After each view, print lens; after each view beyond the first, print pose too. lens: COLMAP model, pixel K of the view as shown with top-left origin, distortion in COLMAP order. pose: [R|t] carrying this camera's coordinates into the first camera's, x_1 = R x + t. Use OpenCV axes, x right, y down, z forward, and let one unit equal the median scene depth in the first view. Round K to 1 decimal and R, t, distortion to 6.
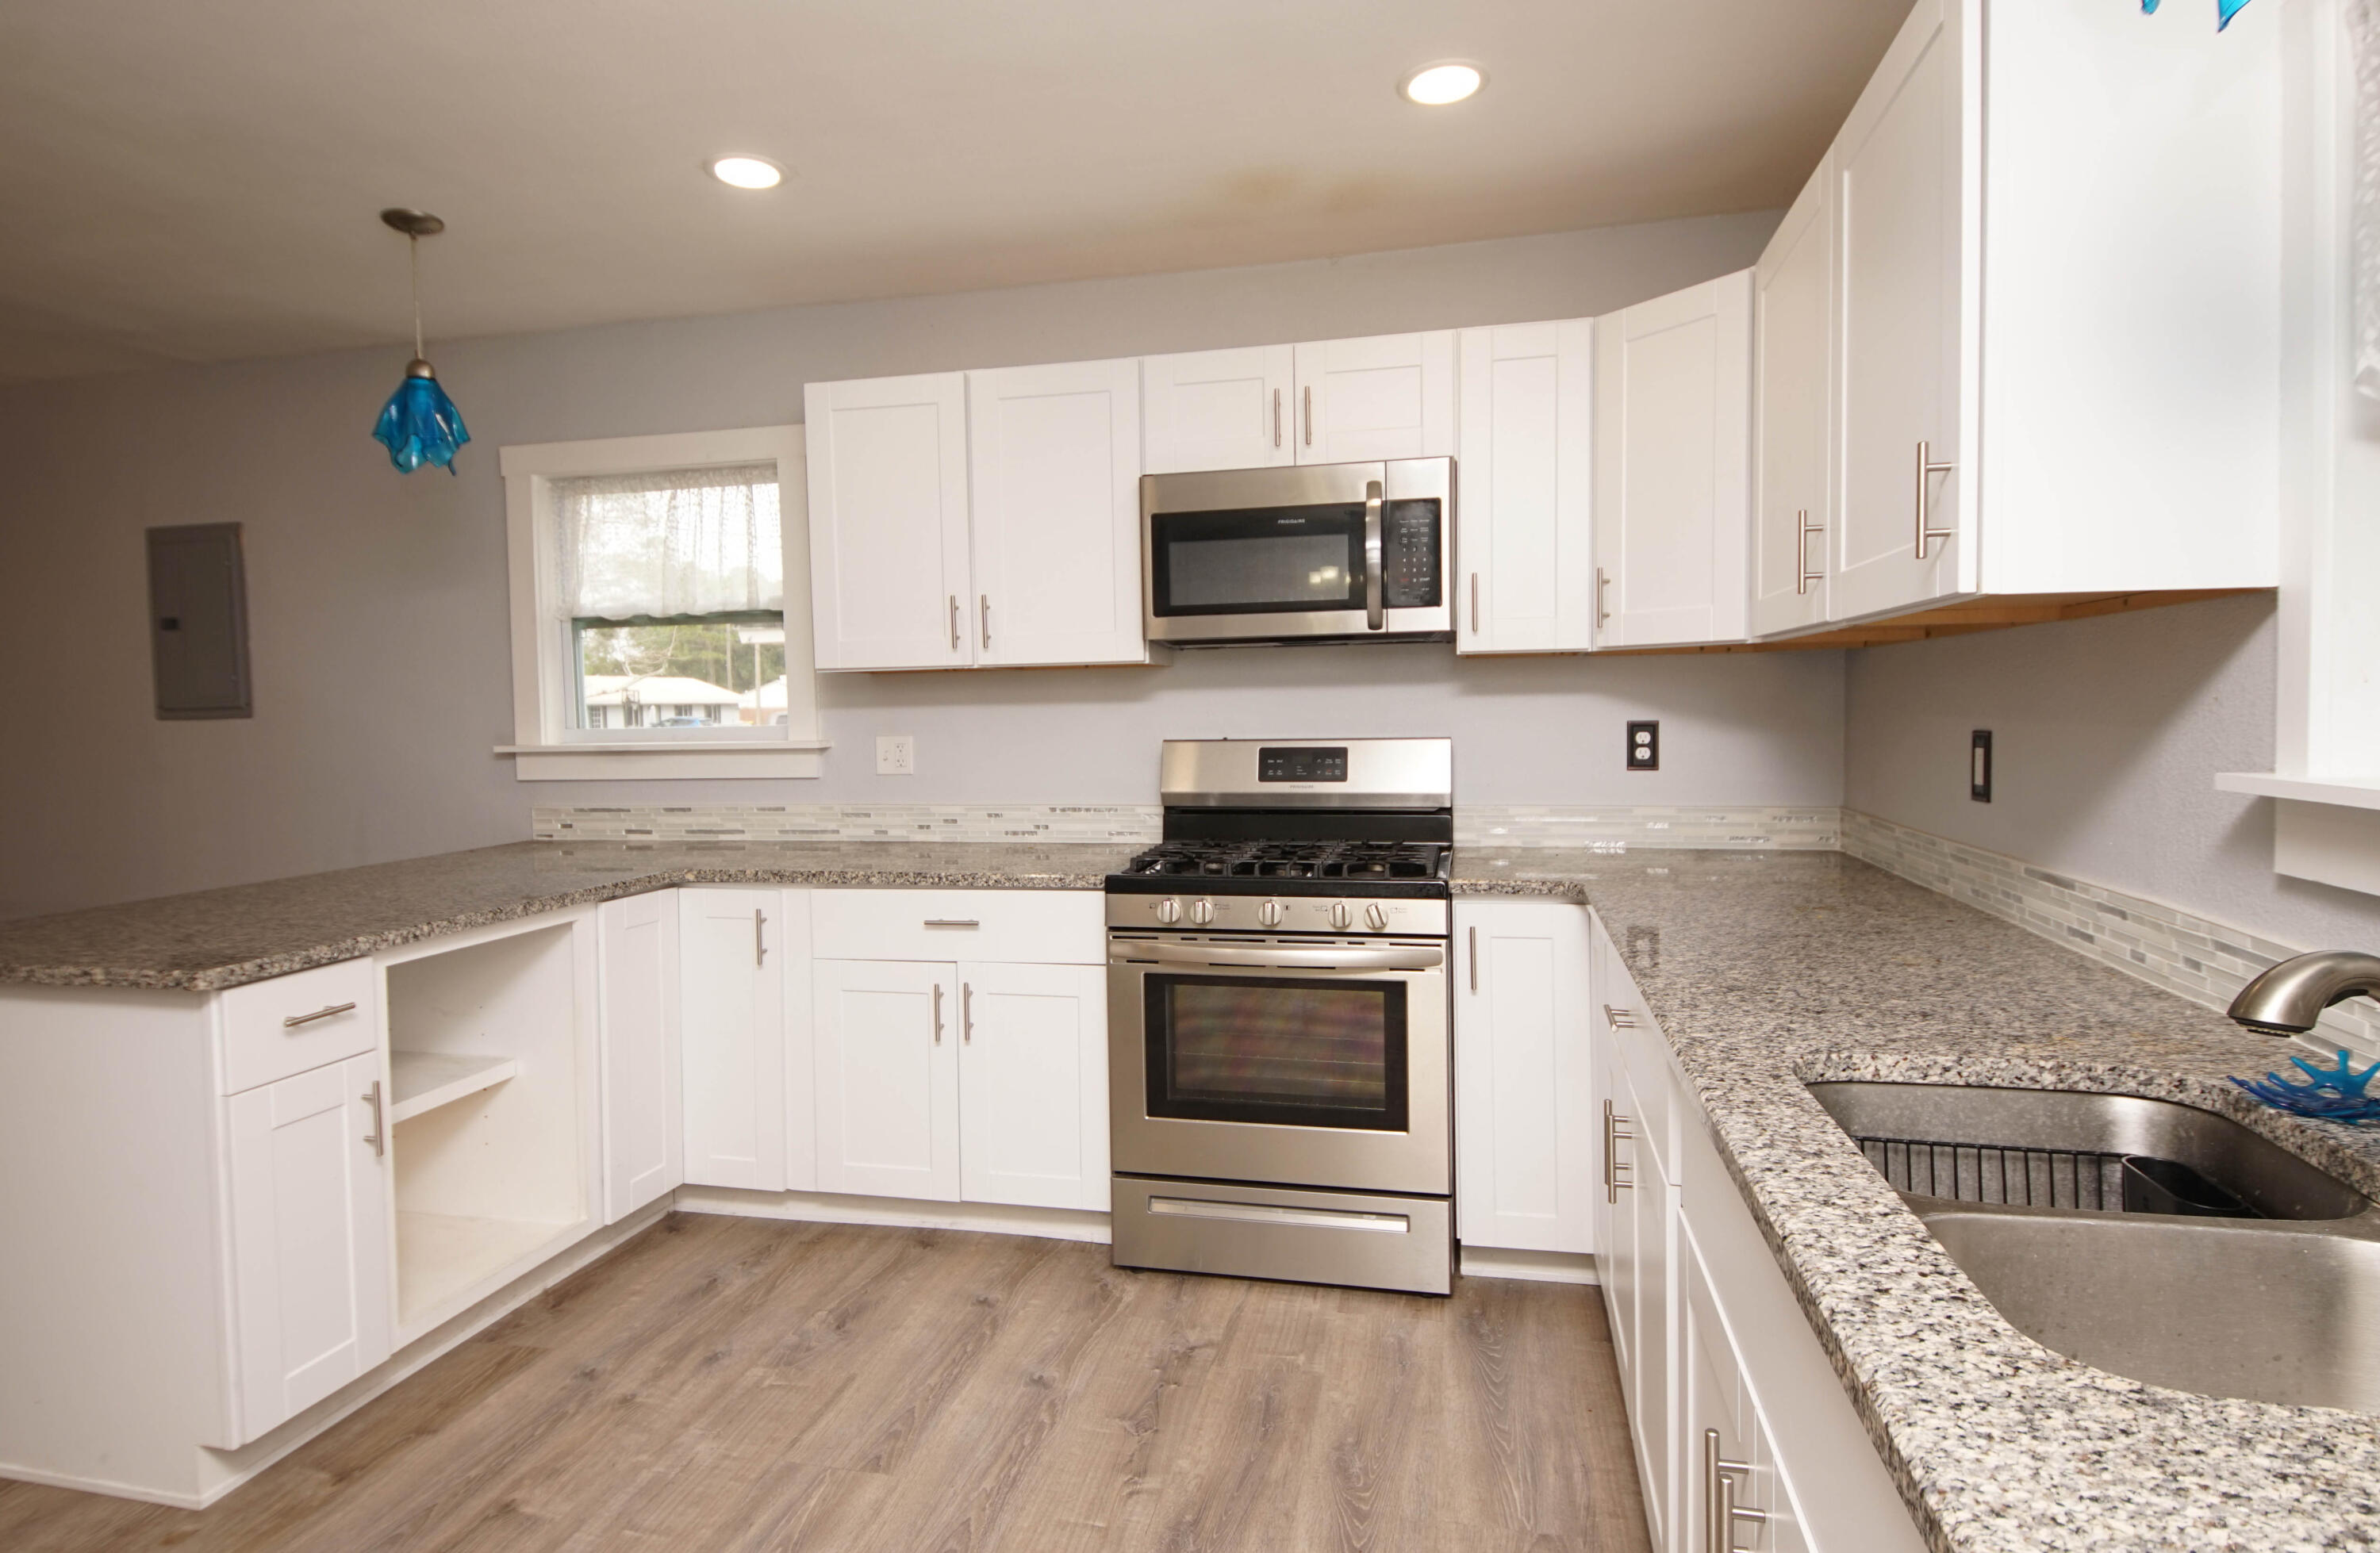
lens RADIAL K [[1304.4, 0, 1169.2], [0, 1304.4, 760.6], [0, 0, 1]] dist [0.046609, -0.046760]
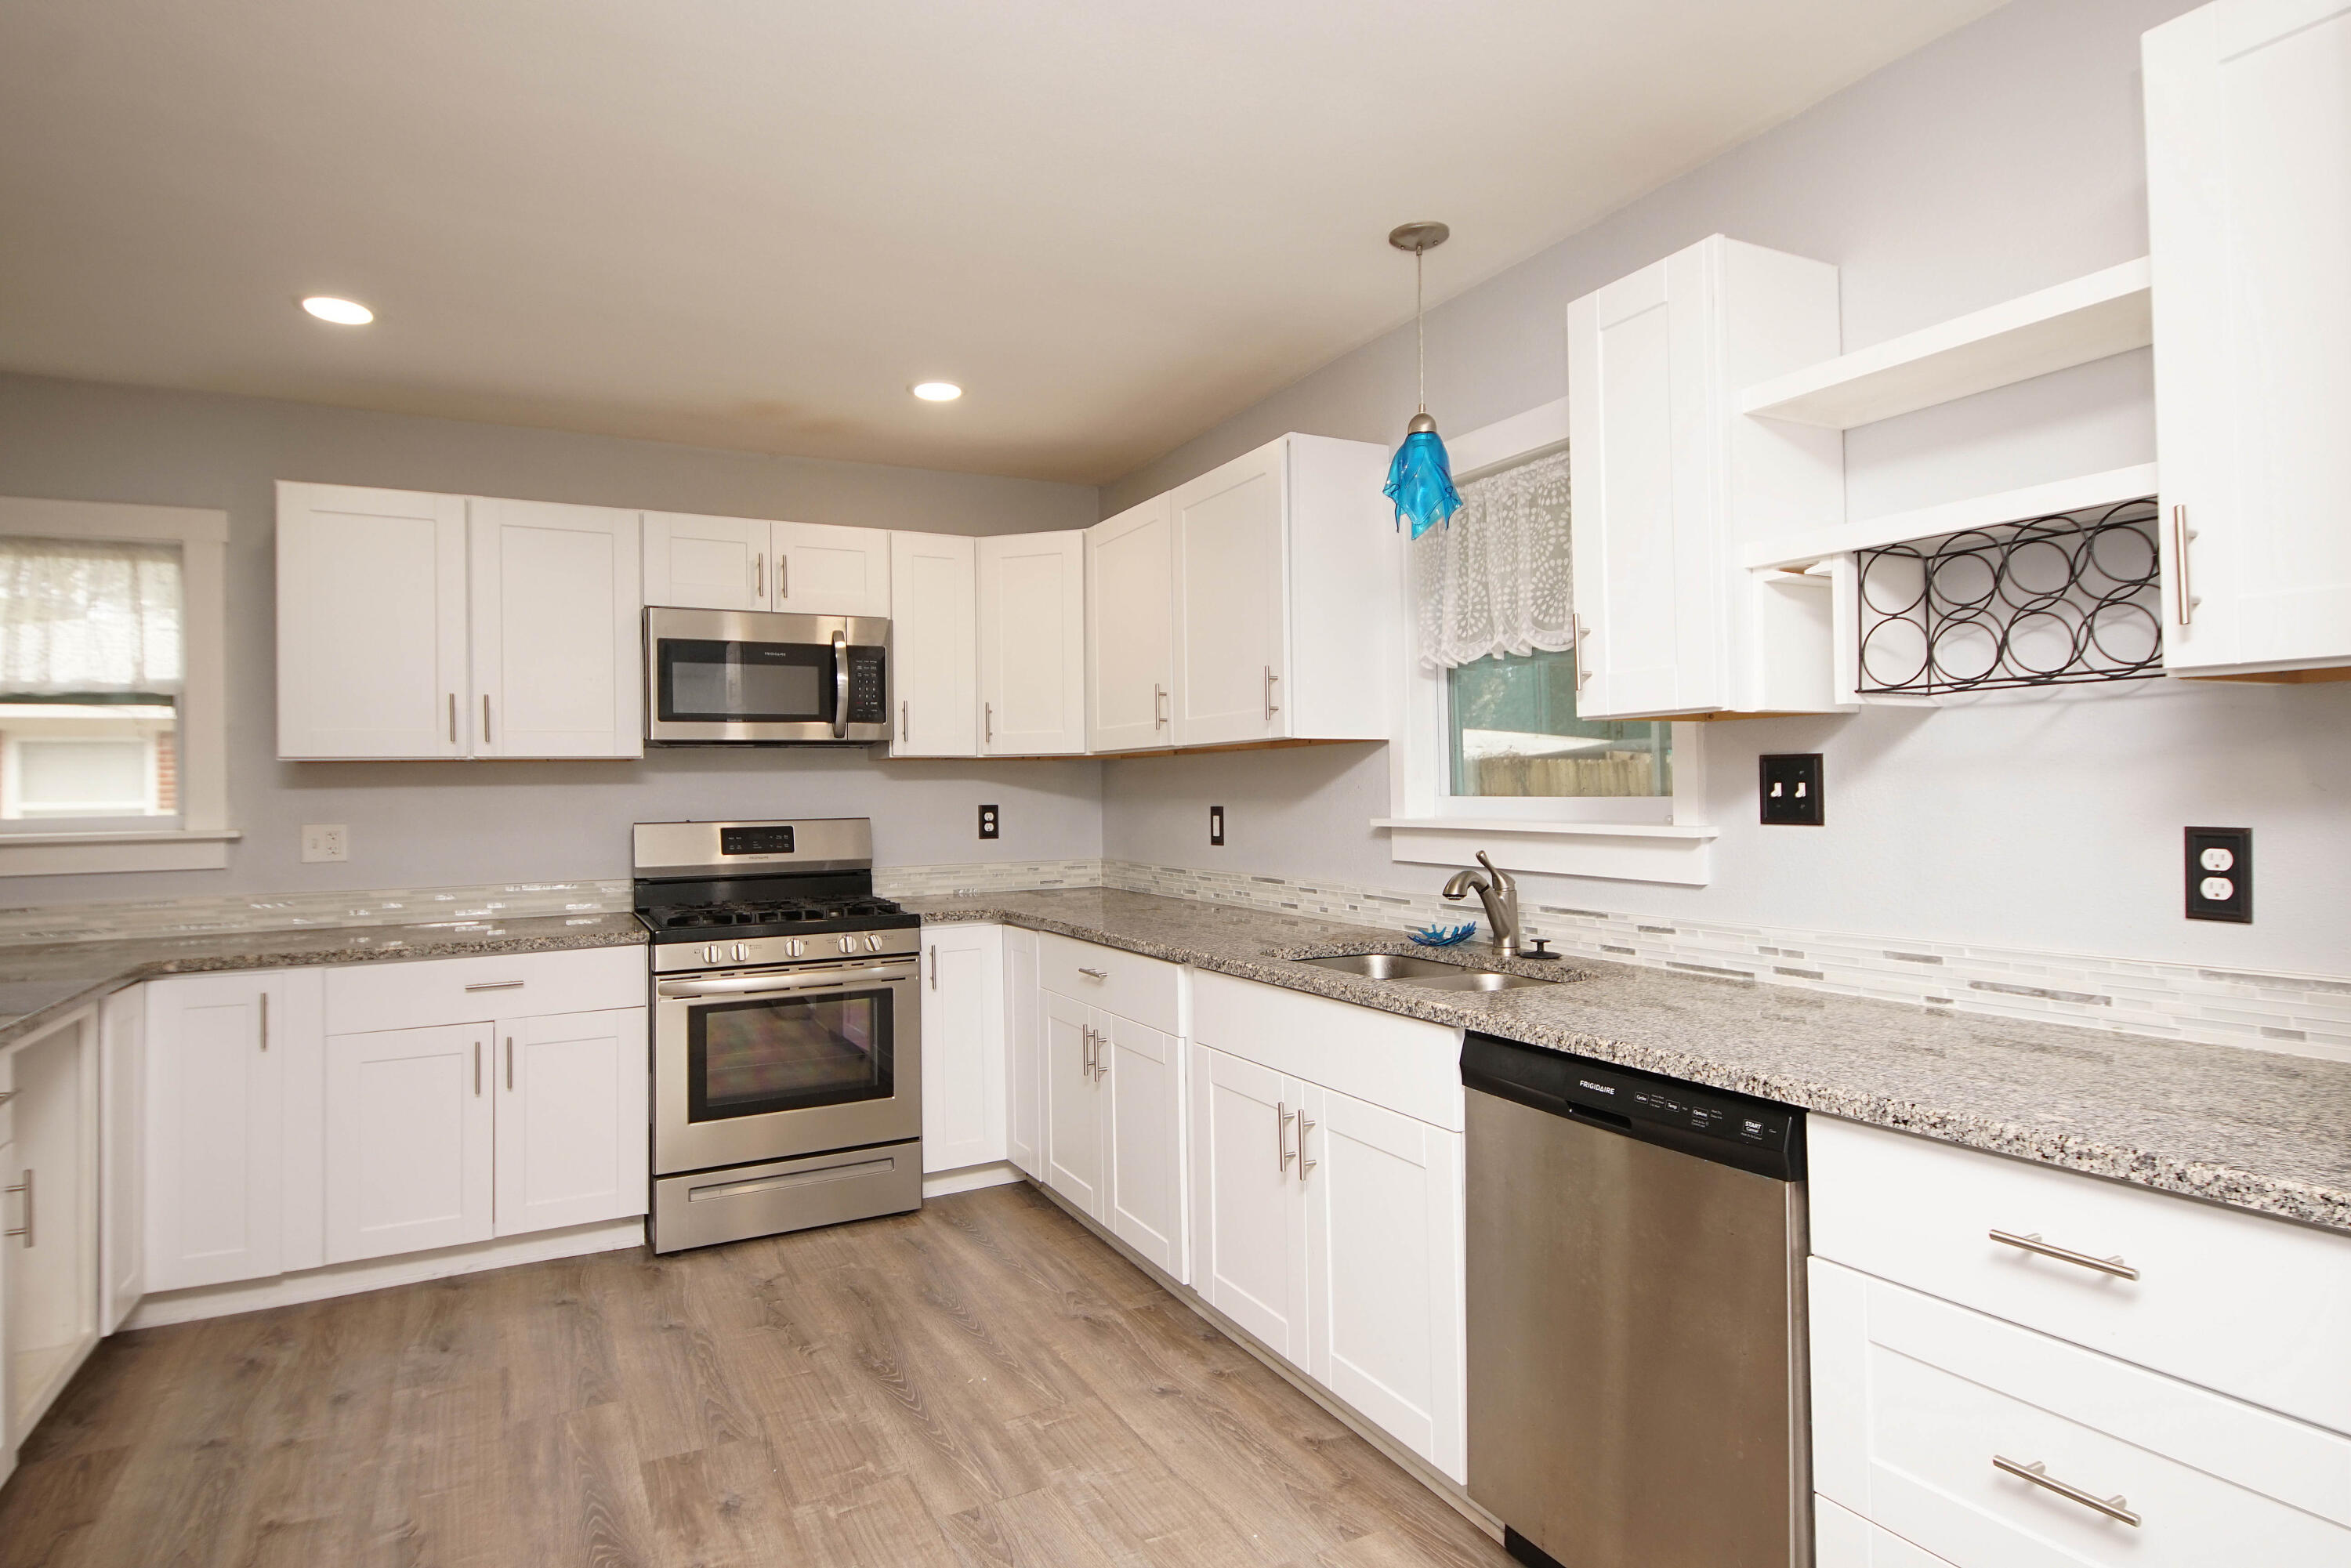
lens RADIAL K [[1259.0, 0, 1154.4], [0, 1259.0, 765.8], [0, 0, 1]] dist [0.041083, -0.035864]
pose [[0.761968, 0.017727, 0.647372, -0.446172], [0.030186, 0.997567, -0.062845, 0.021716], [-0.646911, 0.067428, 0.759579, -0.212323]]
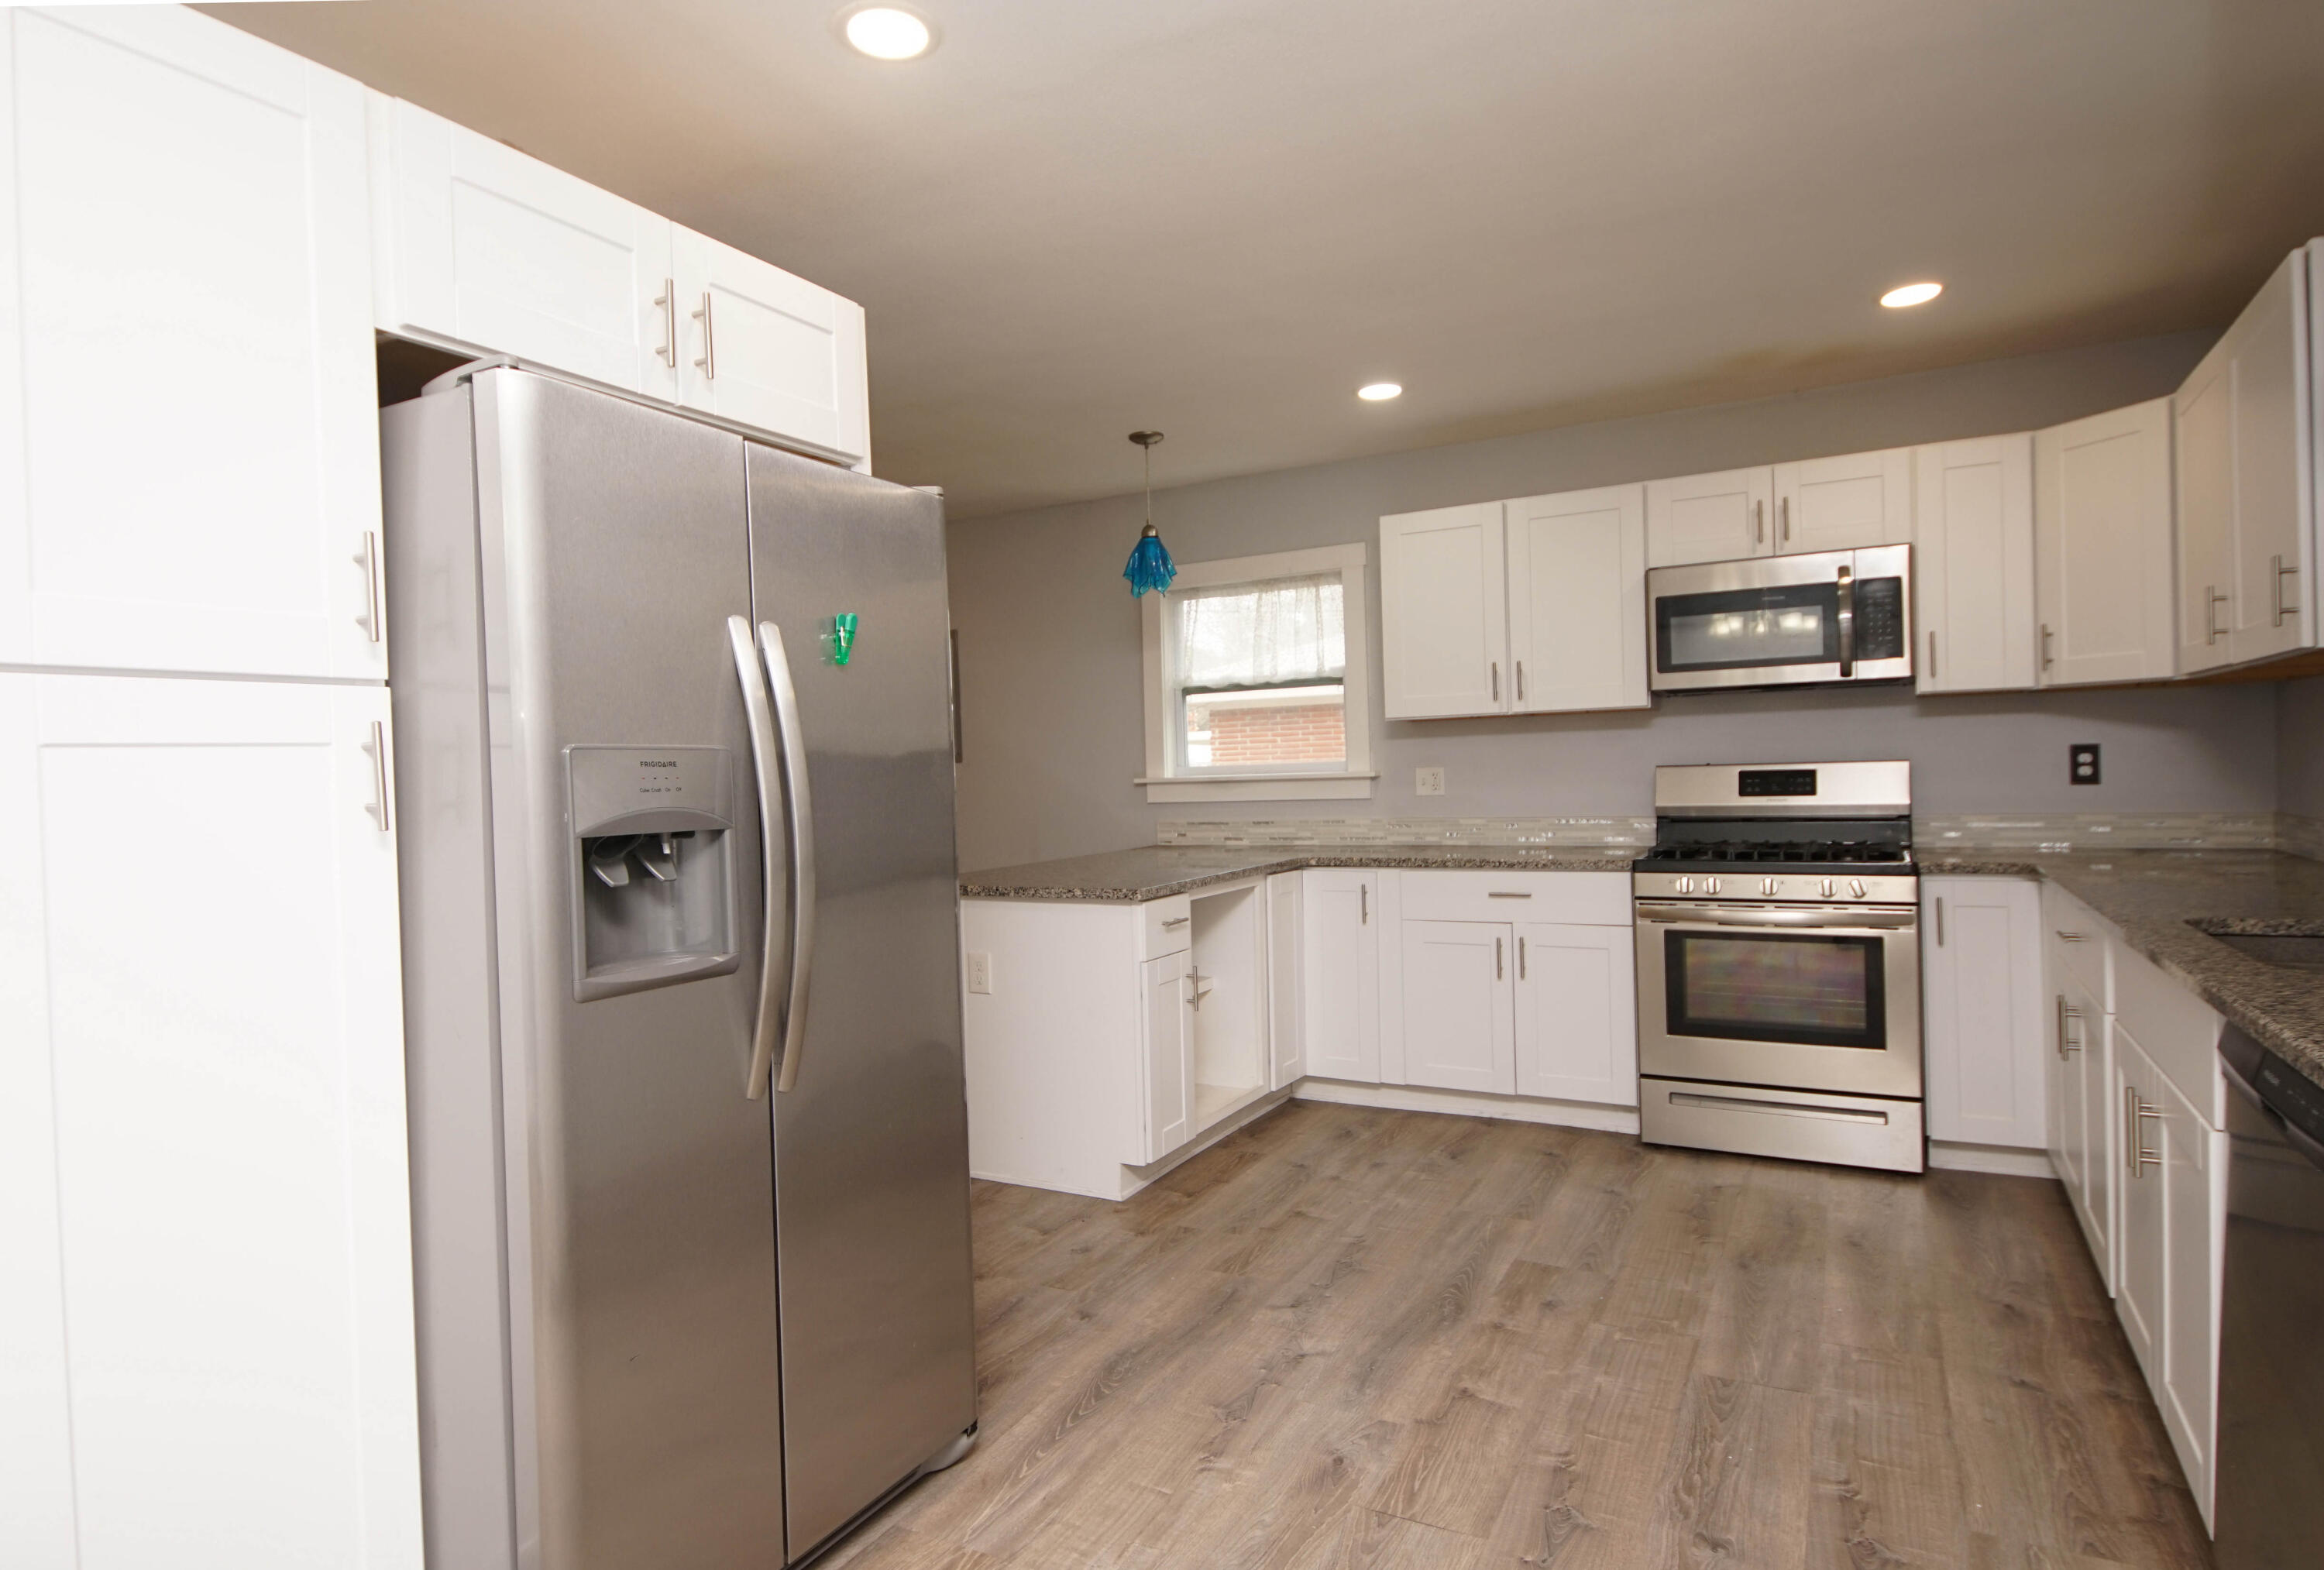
lens RADIAL K [[1316.9, 0, 1101.8], [0, 1316.9, 787.0], [0, 0, 1]] dist [0.039708, -0.038759]
pose [[0.958095, -0.007390, -0.286356, -0.178987], [0.000418, 0.999702, -0.024402, 0.042943], [0.286451, 0.023260, 0.957813, -0.496731]]
